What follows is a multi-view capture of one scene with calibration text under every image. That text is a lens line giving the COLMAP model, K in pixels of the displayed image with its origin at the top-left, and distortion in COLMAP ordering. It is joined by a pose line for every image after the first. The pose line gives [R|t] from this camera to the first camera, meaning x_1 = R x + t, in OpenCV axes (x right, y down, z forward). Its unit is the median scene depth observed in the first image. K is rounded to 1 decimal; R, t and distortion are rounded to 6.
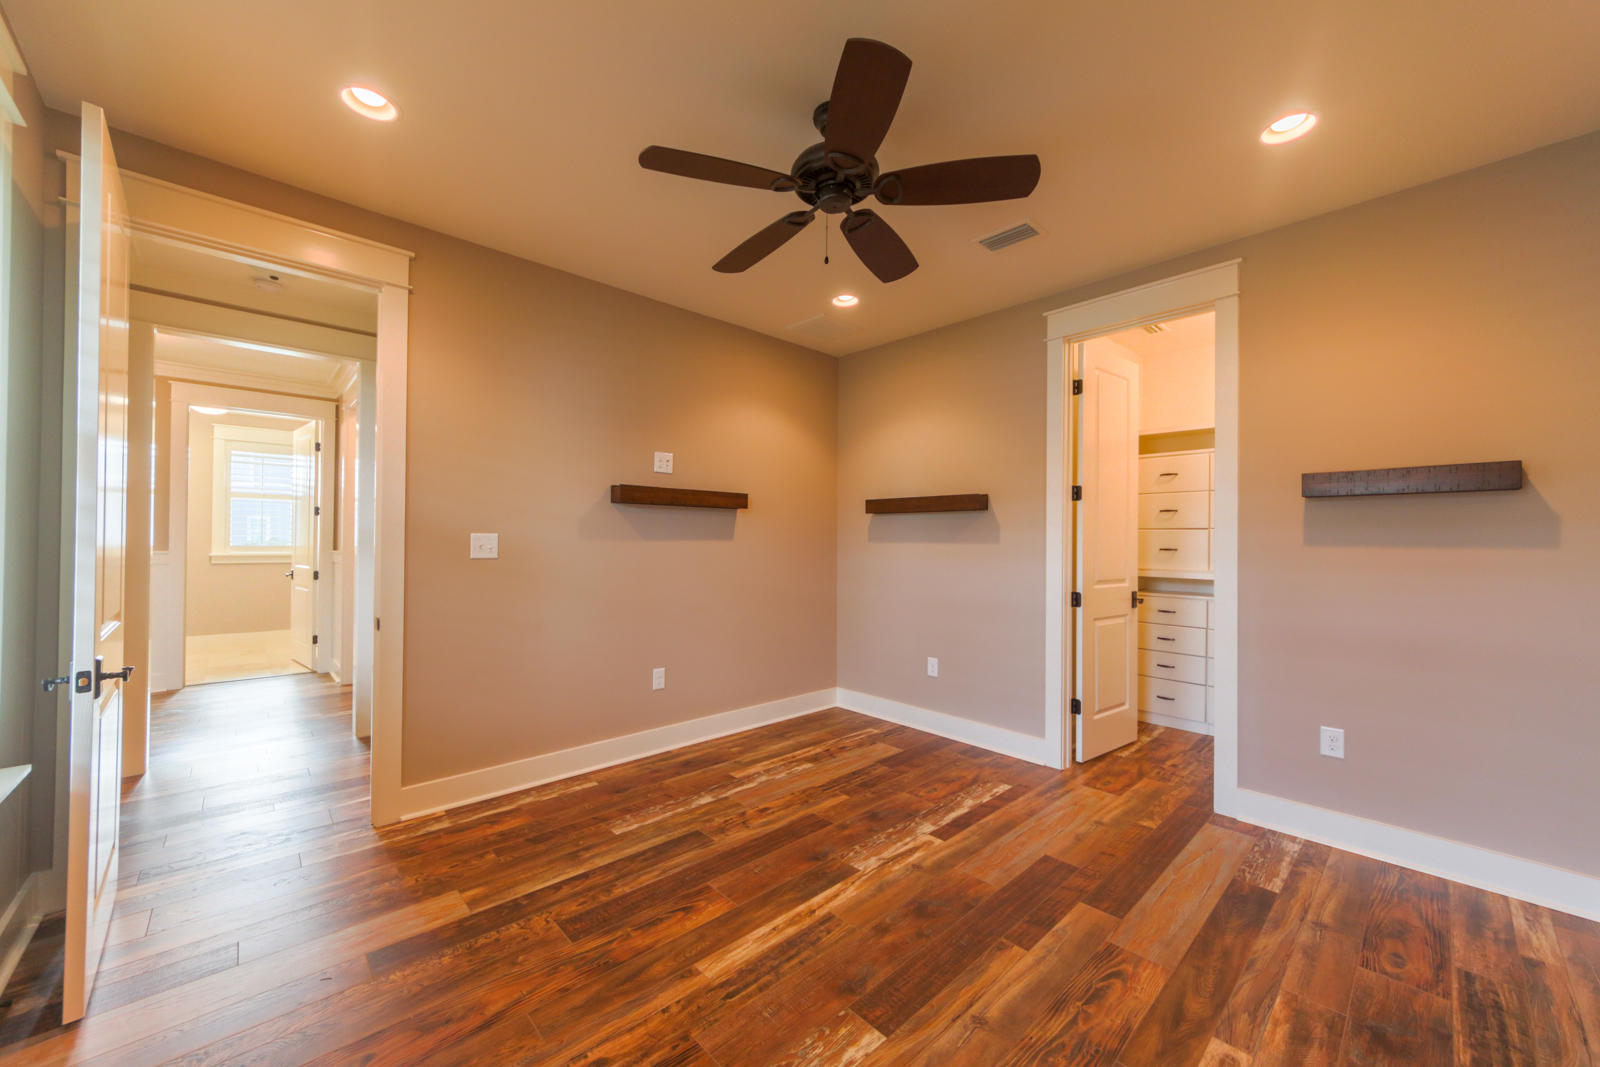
lens RADIAL K [[600.2, 0, 792.3], [0, 600.2, 536.3], [0, 0, 1]] dist [0.008044, -0.003538]
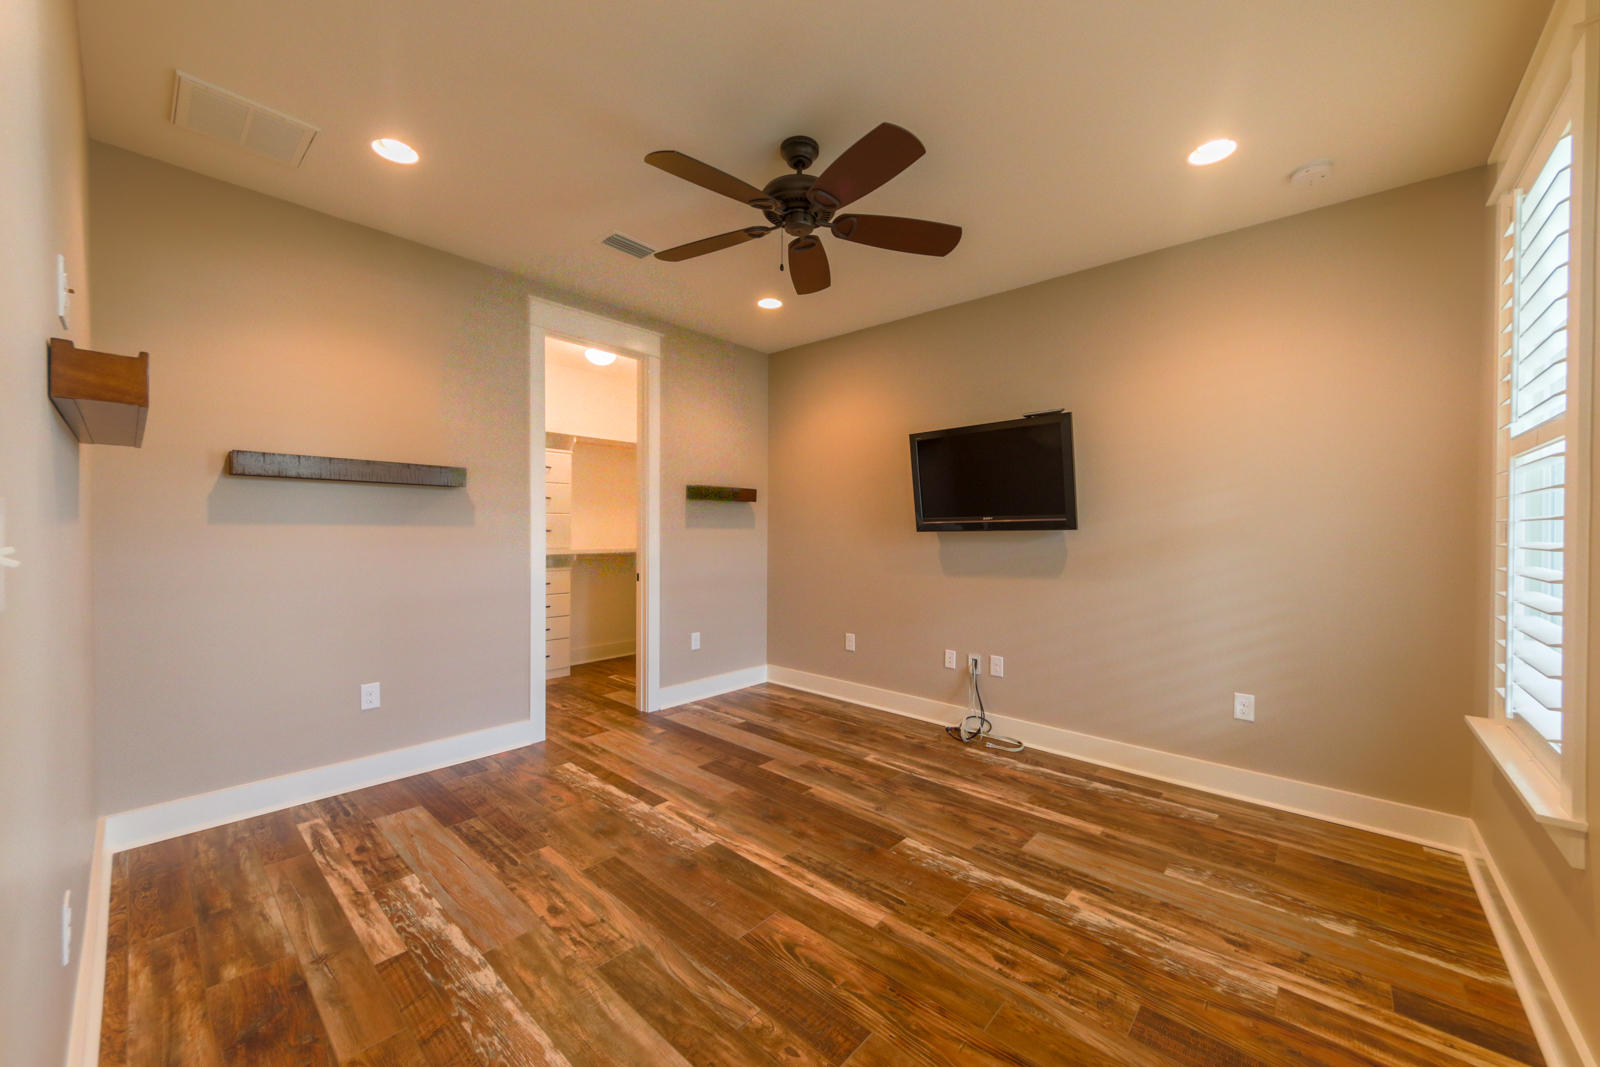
lens RADIAL K [[600.2, 0, 792.3], [0, 600.2, 536.3], [0, 0, 1]] dist [0.008044, -0.003538]
pose [[-0.083366, -0.022436, 0.996266, -0.822042], [-0.015490, 0.999655, 0.021216, -0.000214], [-0.996399, -0.013664, -0.083684, 0.851865]]
